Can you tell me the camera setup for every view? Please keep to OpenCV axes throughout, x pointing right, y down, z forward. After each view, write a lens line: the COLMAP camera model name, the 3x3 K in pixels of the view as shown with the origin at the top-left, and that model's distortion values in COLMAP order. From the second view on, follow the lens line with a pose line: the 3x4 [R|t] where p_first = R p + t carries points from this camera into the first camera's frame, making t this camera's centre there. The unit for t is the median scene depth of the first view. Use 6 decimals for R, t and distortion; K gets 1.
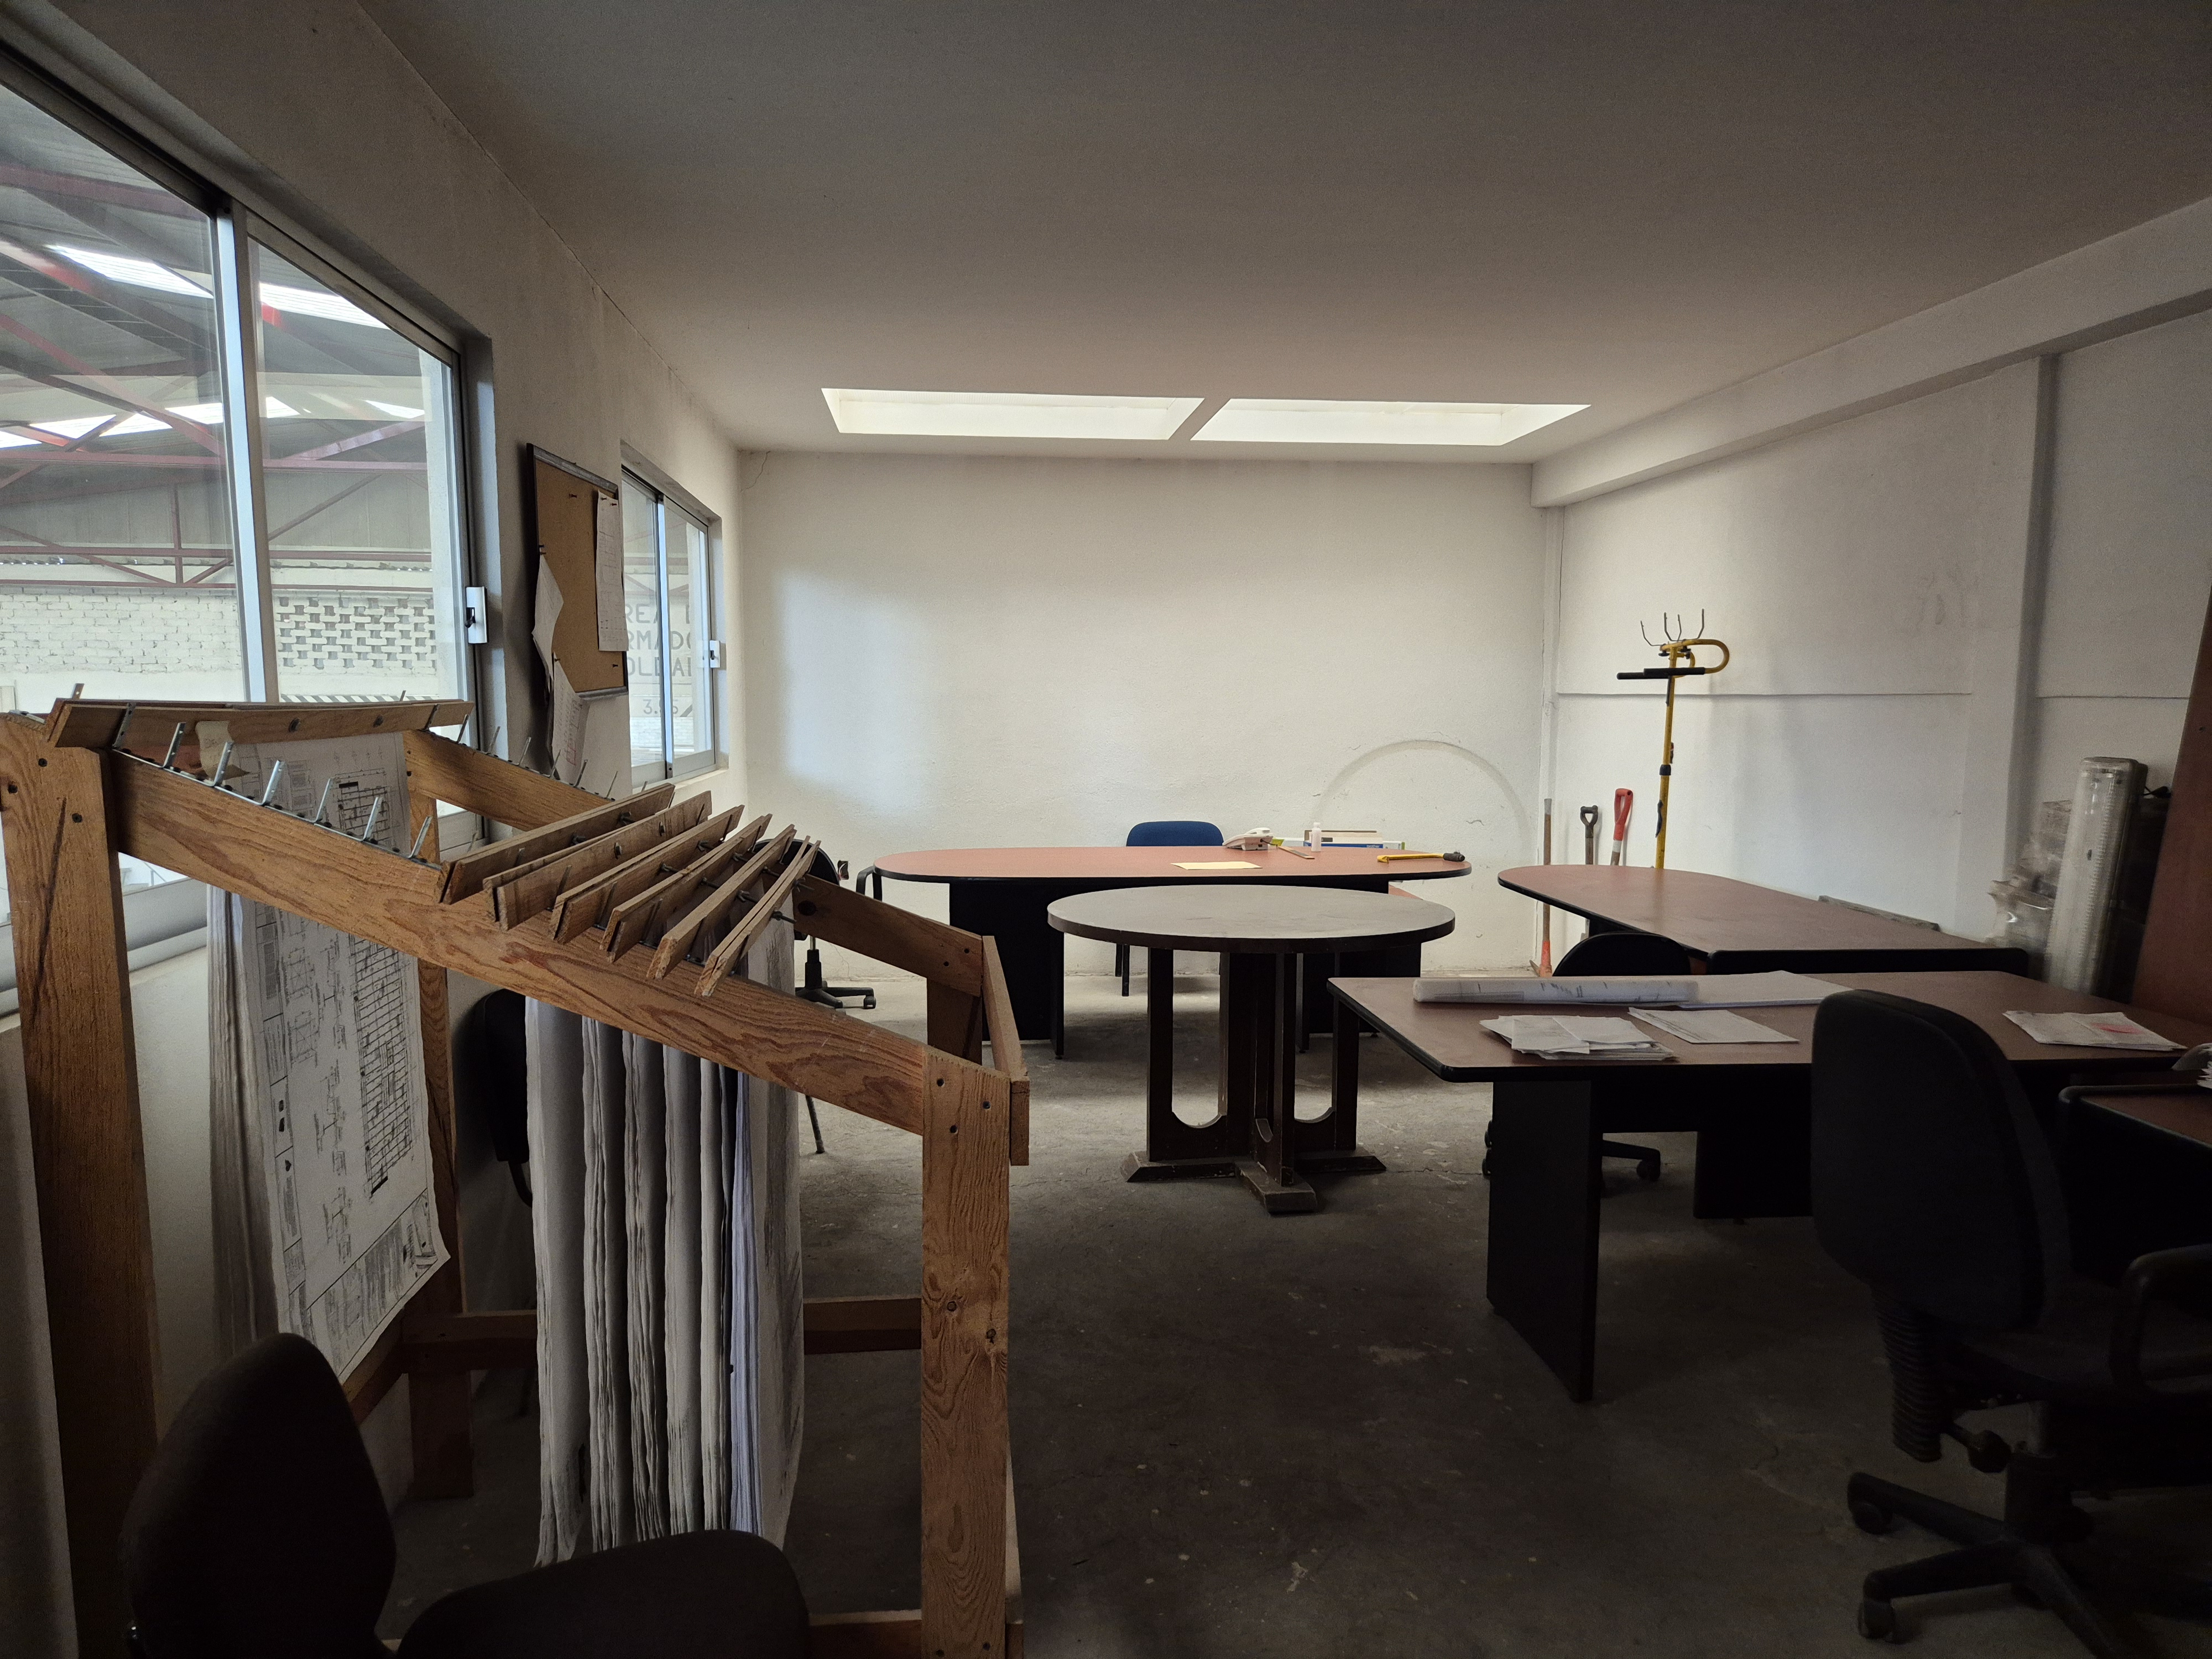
lens RADIAL K [[1455.7, 0, 1101.5], [0, 1455.7, 842.3], [0, 0, 1]] dist [0.024865, 0.000994]
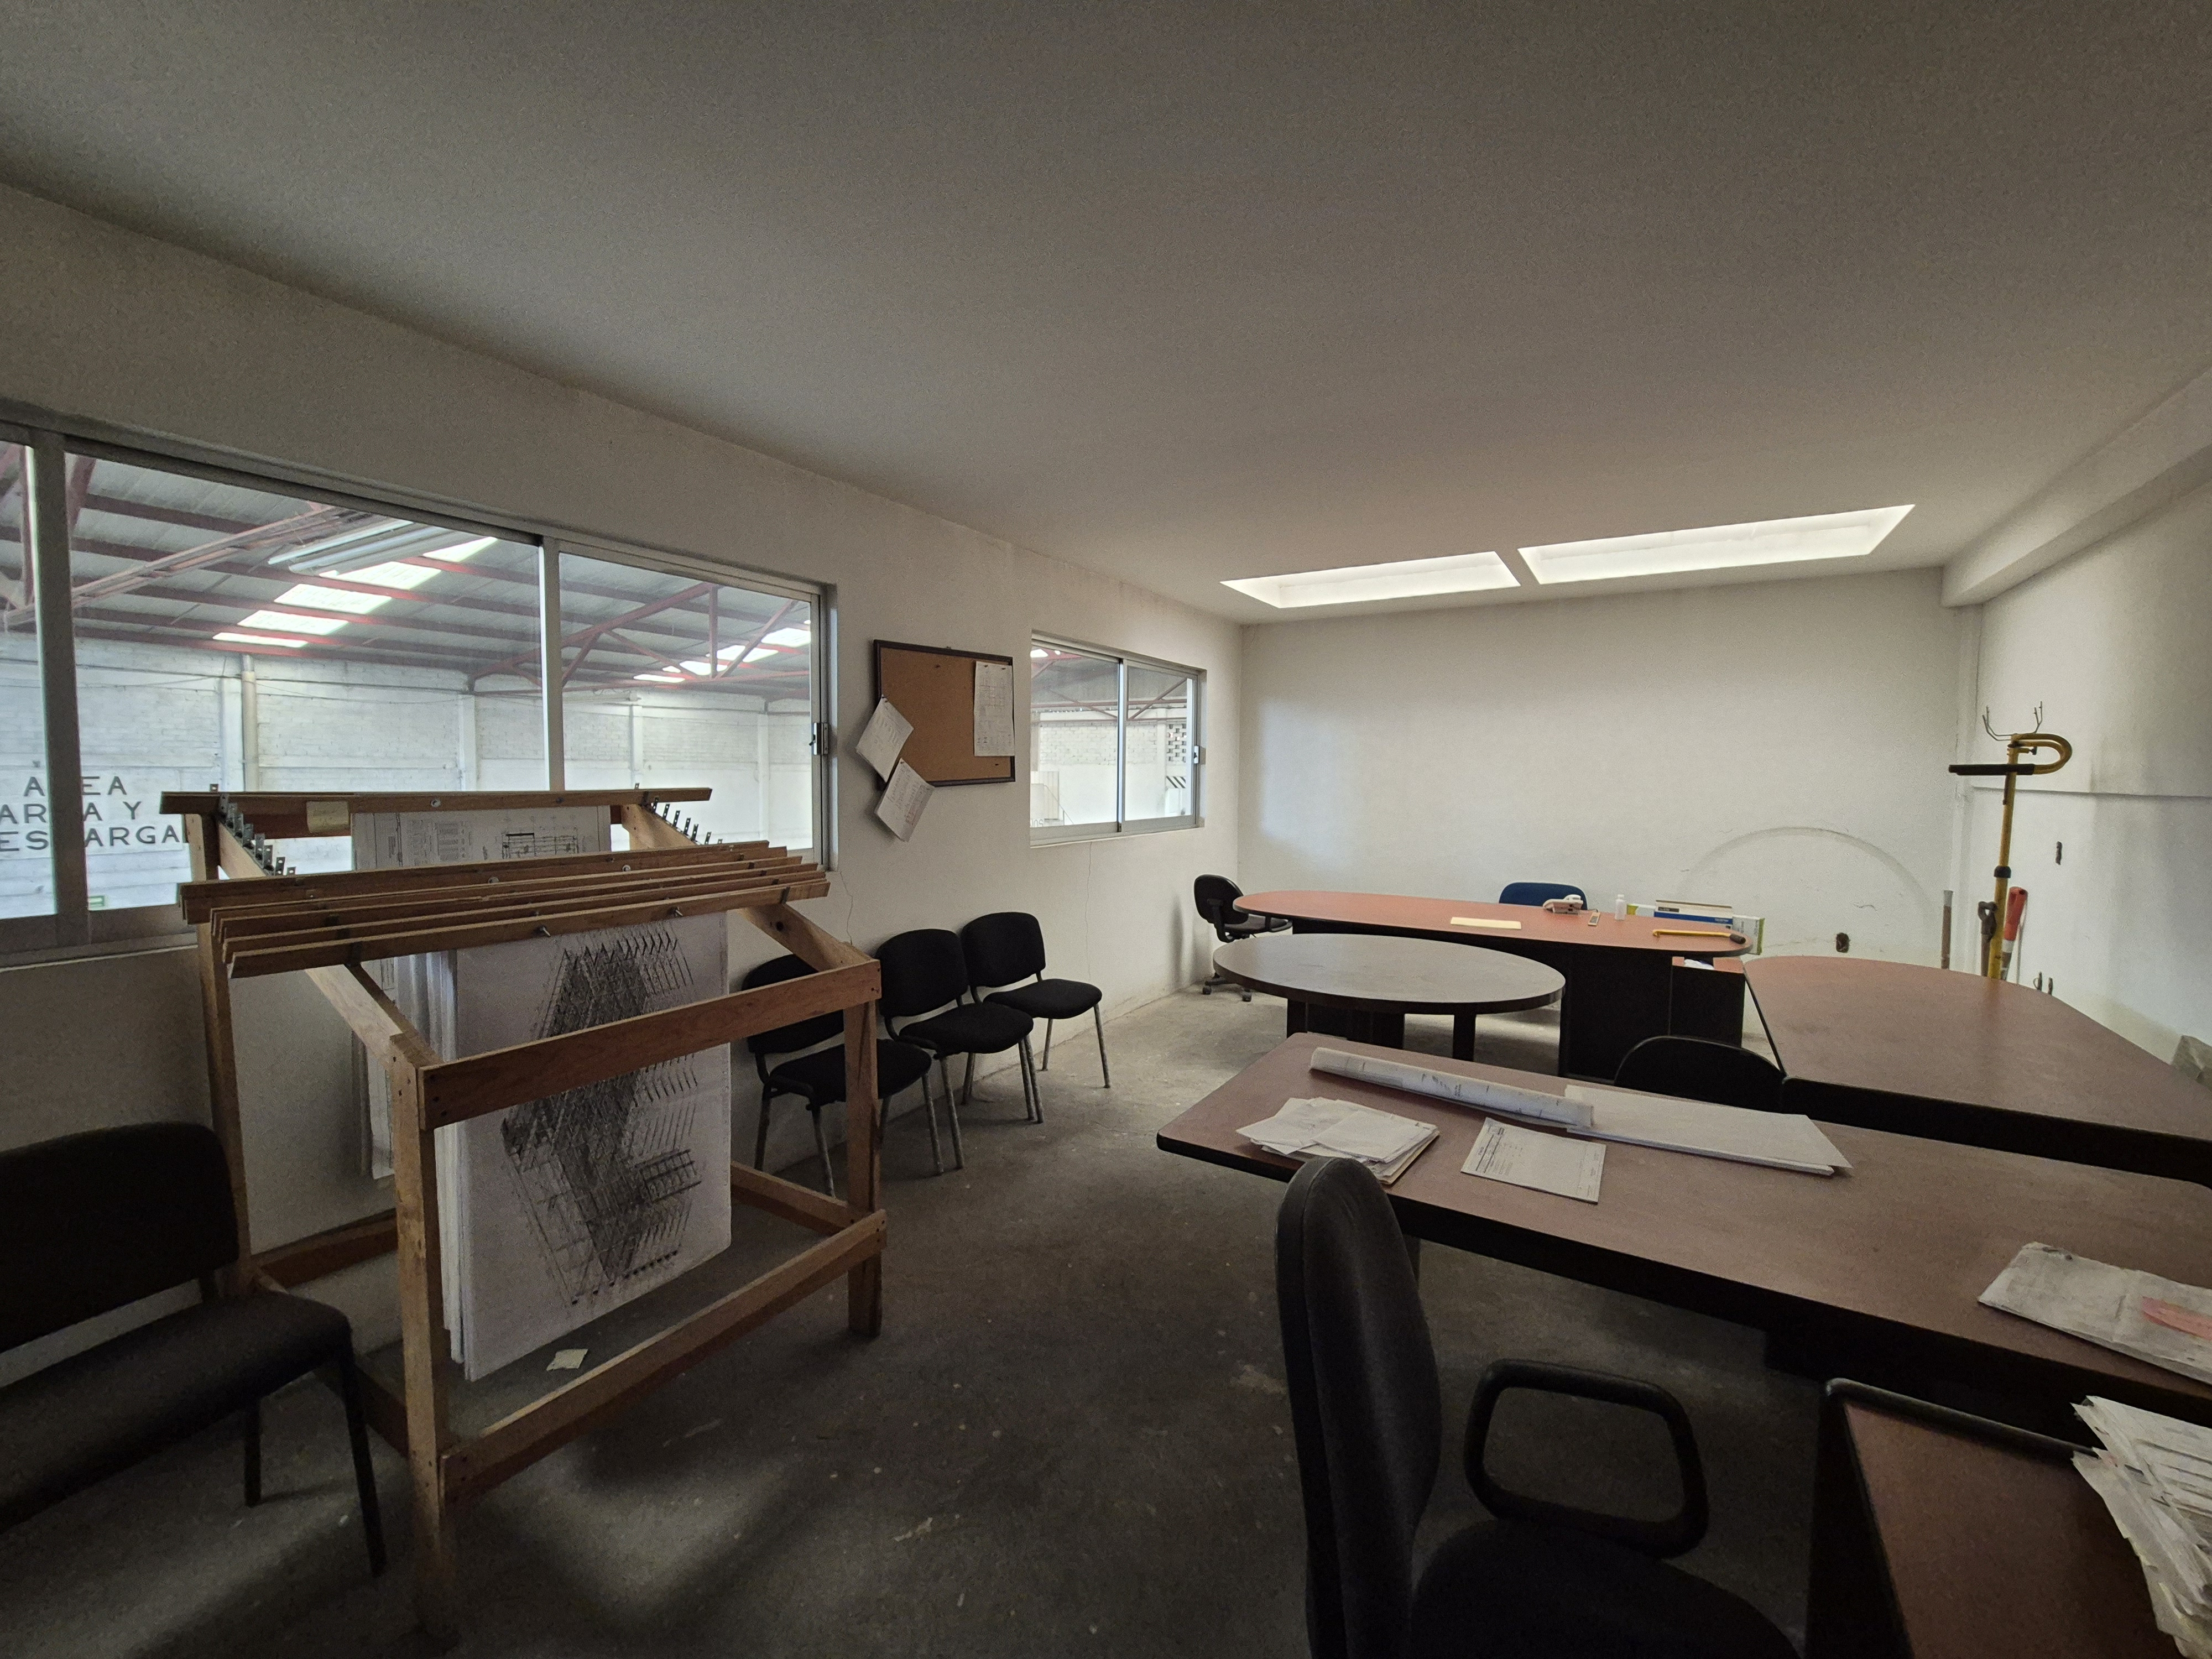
lens RADIAL K [[900.6, 0, 1107.0], [0, 900.6, 813.1], [0, 0, 1]] dist [-0.009065, -0.000143]
pose [[0.793840, 0.032637, -0.607251, 0.261297], [-0.069184, 0.996923, -0.036863, -0.024401], [0.604179, 0.071276, 0.793655, 0.182648]]
